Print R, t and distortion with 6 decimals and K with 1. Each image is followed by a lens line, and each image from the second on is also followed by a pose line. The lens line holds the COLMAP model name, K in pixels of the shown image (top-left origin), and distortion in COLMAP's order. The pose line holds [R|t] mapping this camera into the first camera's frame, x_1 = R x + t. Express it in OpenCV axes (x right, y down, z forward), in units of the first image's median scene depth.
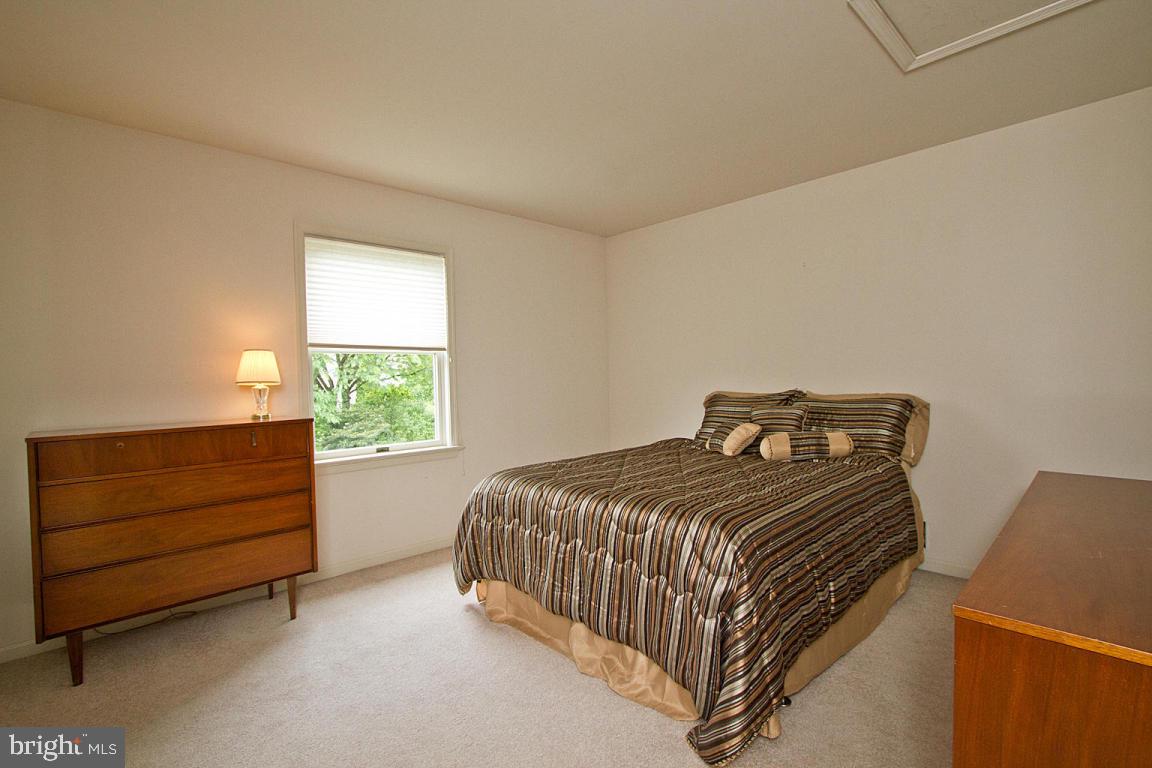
lens RADIAL K [[548.4, 0, 579.3], [0, 548.4, 388.5], [0, 0, 1]] dist [-0.015765, 0.000816]
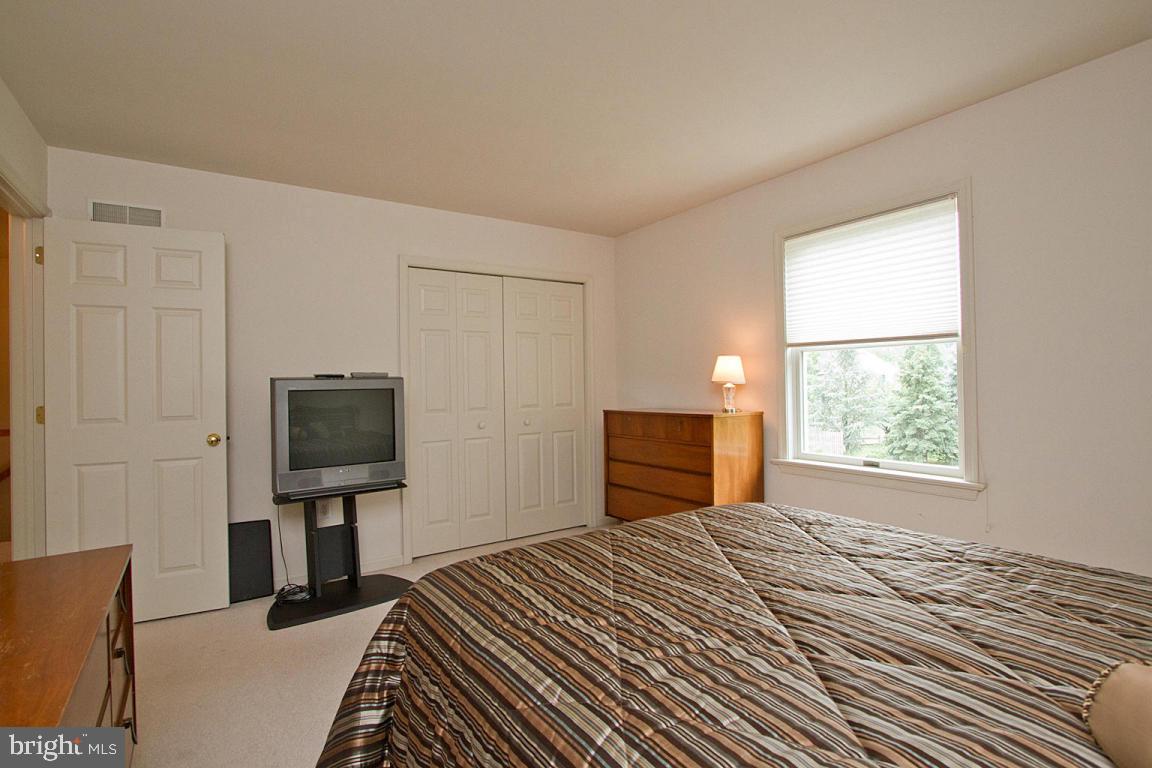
lens RADIAL K [[555.4, 0, 565.1], [0, 555.4, 373.0], [0, 0, 1]] dist [0.000532, 0.000311]
pose [[-0.195000, 0.012235, -0.980727, 0.612808], [0.000508, 0.999923, 0.012373, -0.040008], [0.980803, 0.001915, -0.194992, 0.788747]]
